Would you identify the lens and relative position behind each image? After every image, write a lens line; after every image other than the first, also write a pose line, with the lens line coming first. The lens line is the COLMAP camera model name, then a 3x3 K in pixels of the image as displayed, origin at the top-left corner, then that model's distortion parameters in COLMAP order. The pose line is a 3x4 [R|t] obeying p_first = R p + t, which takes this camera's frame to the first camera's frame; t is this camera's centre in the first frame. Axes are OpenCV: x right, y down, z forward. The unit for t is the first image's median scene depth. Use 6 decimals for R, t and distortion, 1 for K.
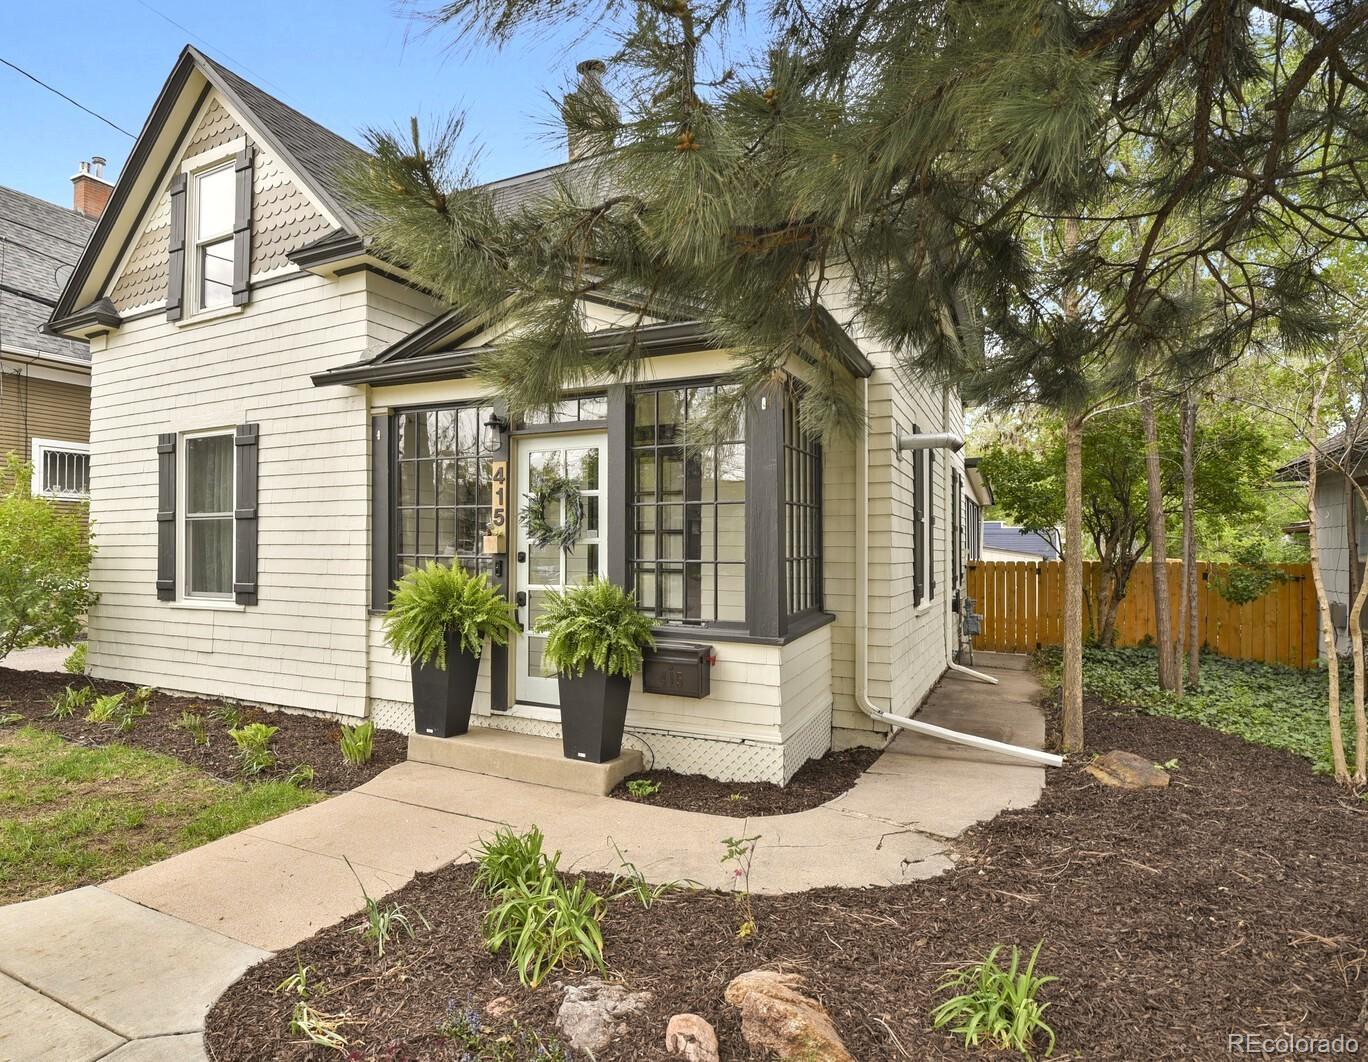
lens RADIAL K [[714.9, 0, 684.0], [0, 714.9, 531.0], [0, 0, 1]] dist [-0.000604, -0.000087]
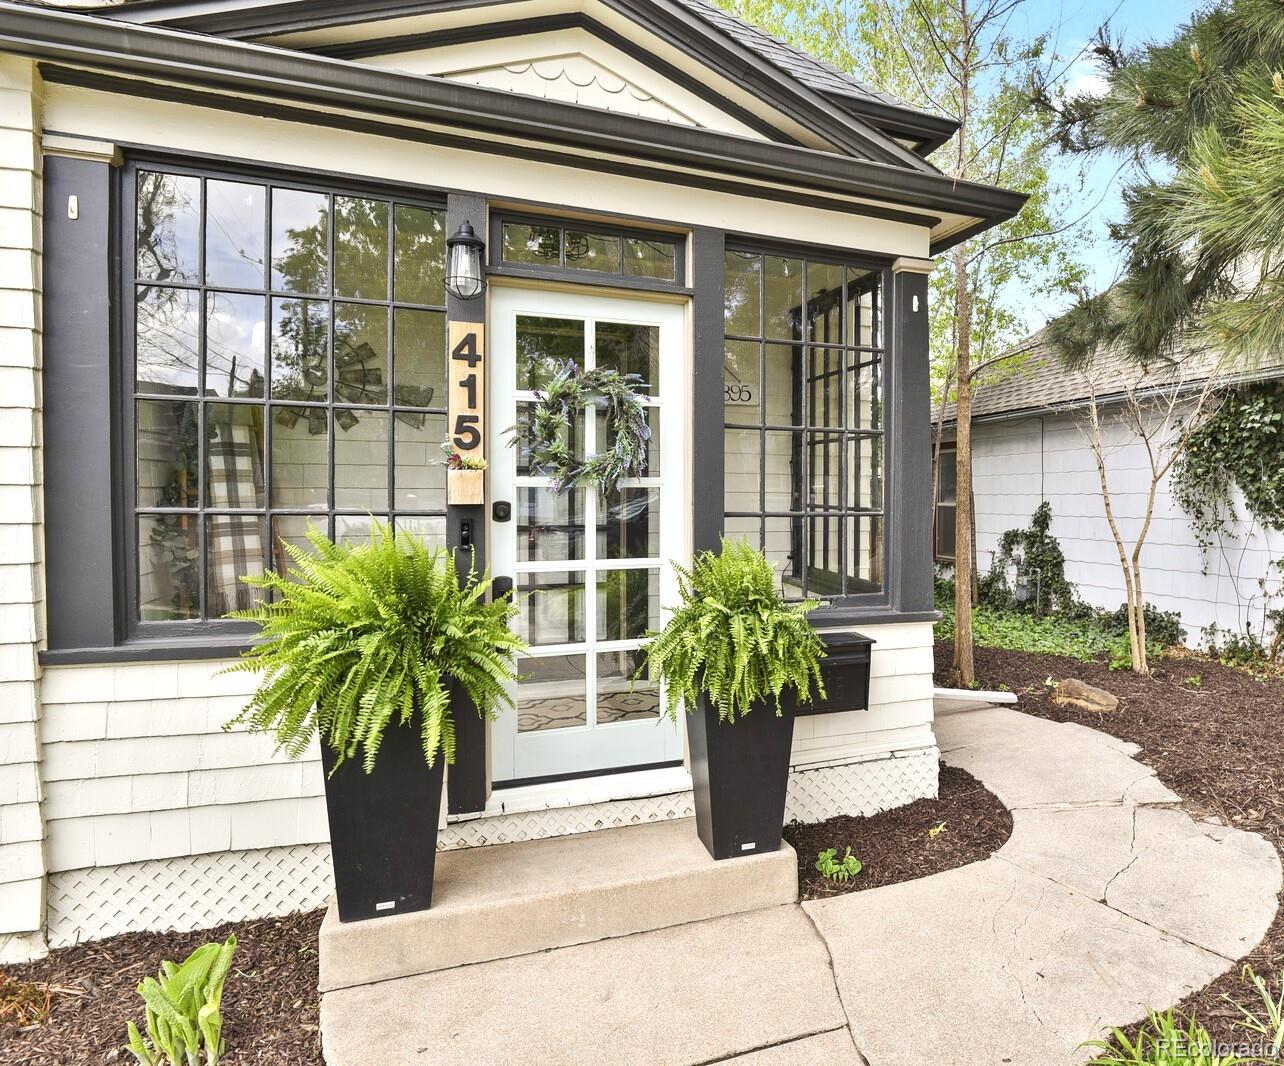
lens RADIAL K [[724.2, 0, 643.3], [0, 724.2, 497.1], [0, 0, 1]] dist [0.000583, -0.016288]
pose [[0.721417, -0.004752, 0.692484, -0.537905], [-0.014615, 0.999649, 0.022086, 0.013519], [-0.692347, -0.026054, 0.721095, 0.560094]]
